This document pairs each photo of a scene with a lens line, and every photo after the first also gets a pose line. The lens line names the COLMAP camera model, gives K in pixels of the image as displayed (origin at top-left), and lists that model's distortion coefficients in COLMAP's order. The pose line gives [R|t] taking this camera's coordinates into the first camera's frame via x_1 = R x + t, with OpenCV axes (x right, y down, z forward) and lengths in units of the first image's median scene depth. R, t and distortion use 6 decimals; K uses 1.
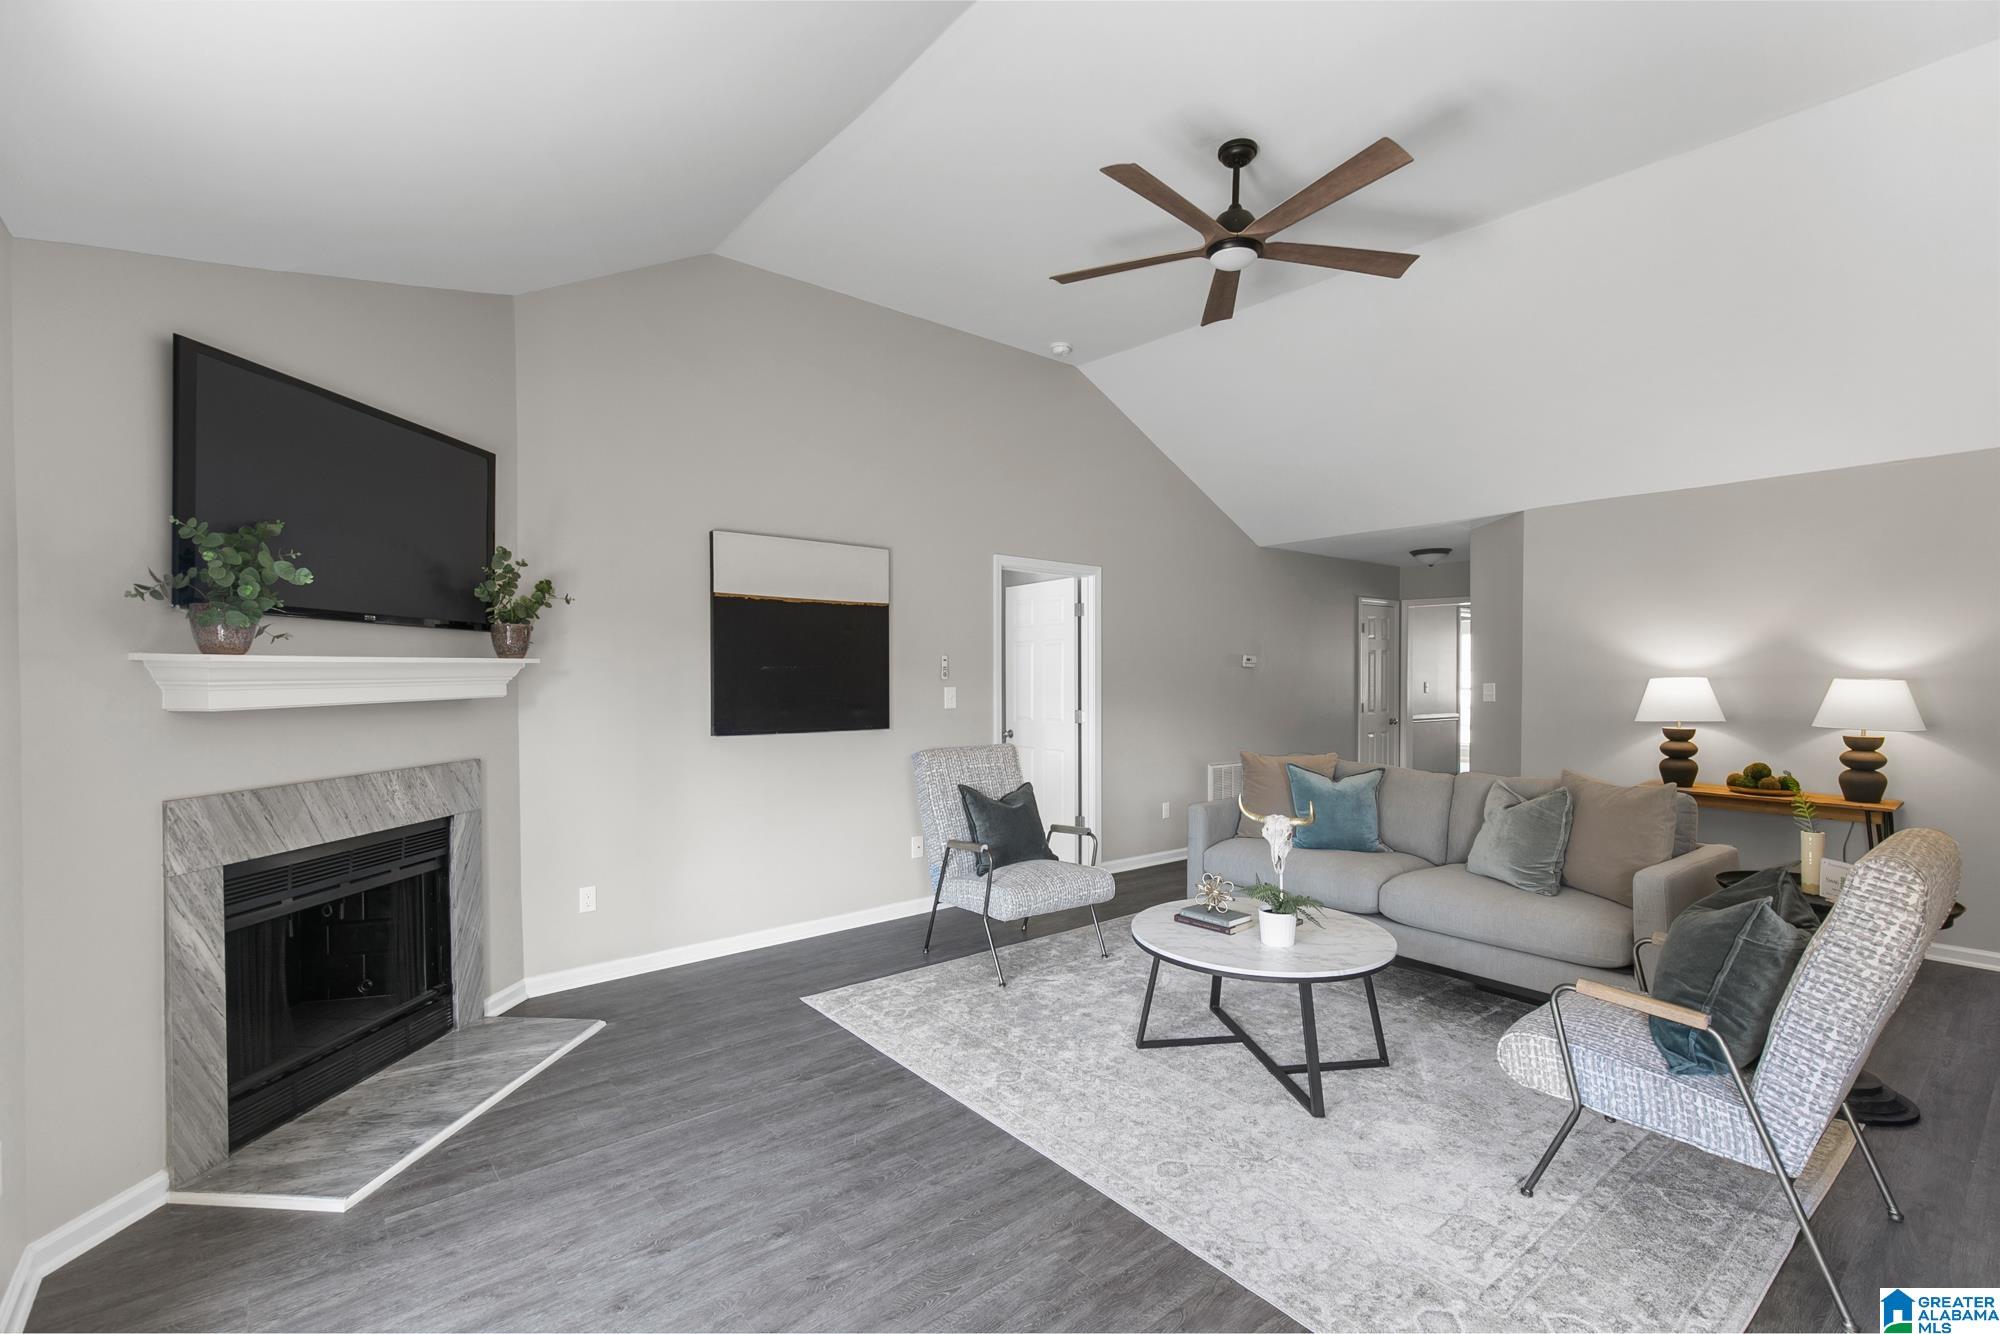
lens RADIAL K [[915.5, 0, 1001.5], [0, 915.5, 674.3], [0, 0, 1]] dist [-0.000385, -0.000020]
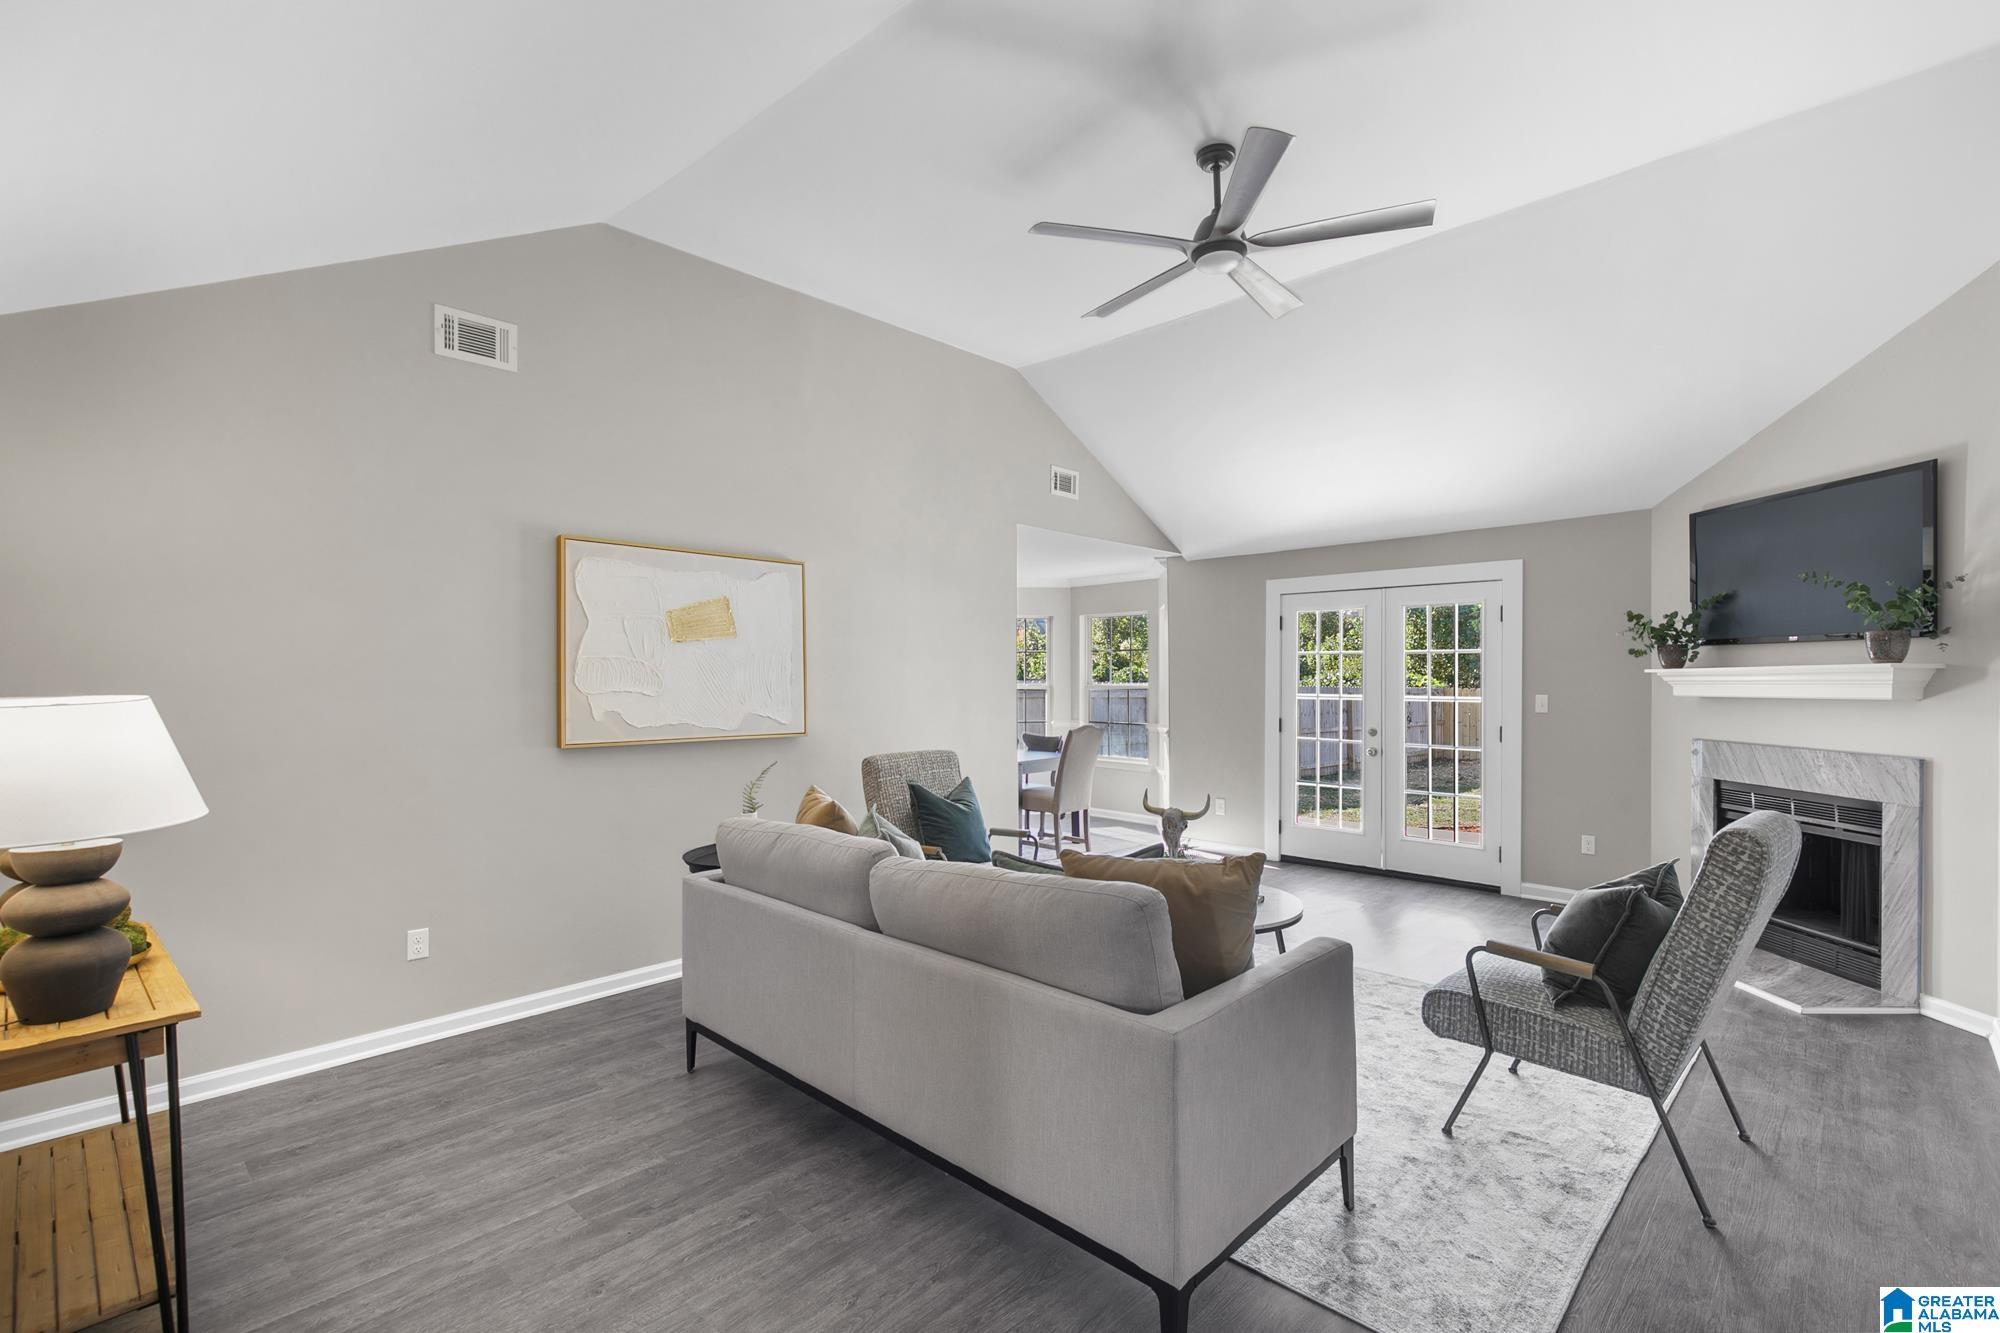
lens RADIAL K [[915.5, 0, 1000.2], [0, 915.5, 673.8], [0, 0, 1]] dist [-0.000385, -0.000020]
pose [[-0.993429, 0.002149, -0.114429, 0.624666], [0.001768, 0.999993, 0.003435, -0.011358], [0.114436, 0.003210, -0.993425, 2.033941]]
